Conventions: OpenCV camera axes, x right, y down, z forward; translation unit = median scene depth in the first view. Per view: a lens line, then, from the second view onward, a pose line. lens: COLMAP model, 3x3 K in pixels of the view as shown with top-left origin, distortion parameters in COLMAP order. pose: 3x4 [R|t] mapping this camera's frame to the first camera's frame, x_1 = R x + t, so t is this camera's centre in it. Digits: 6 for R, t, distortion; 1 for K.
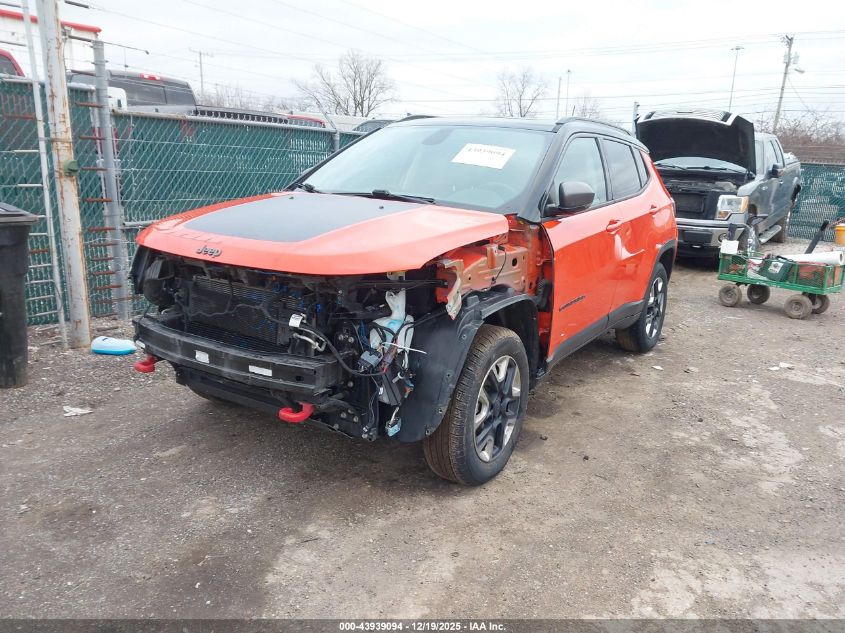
lens RADIAL K [[633.2, 0, 437.3], [0, 633.2, 317.4], [0, 0, 1]] dist [0.057741, -0.070739]
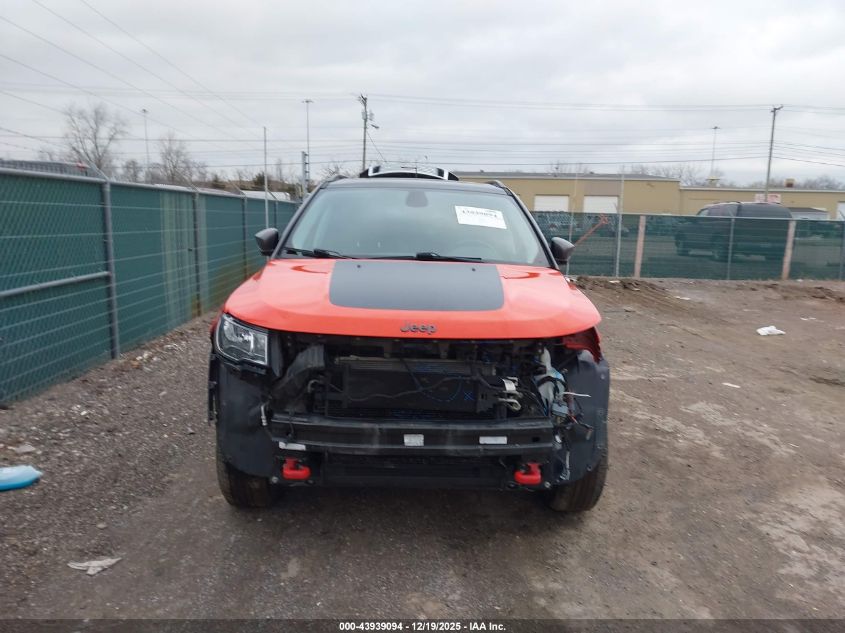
lens RADIAL K [[633.2, 0, 437.3], [0, 633.2, 317.4], [0, 0, 1]] dist [0.057741, -0.070739]
pose [[0.837069, -0.105060, 0.536916, -0.782862], [0.139636, 0.989912, -0.023998, -0.085921], [-0.528978, 0.095061, 0.843295, 0.171227]]
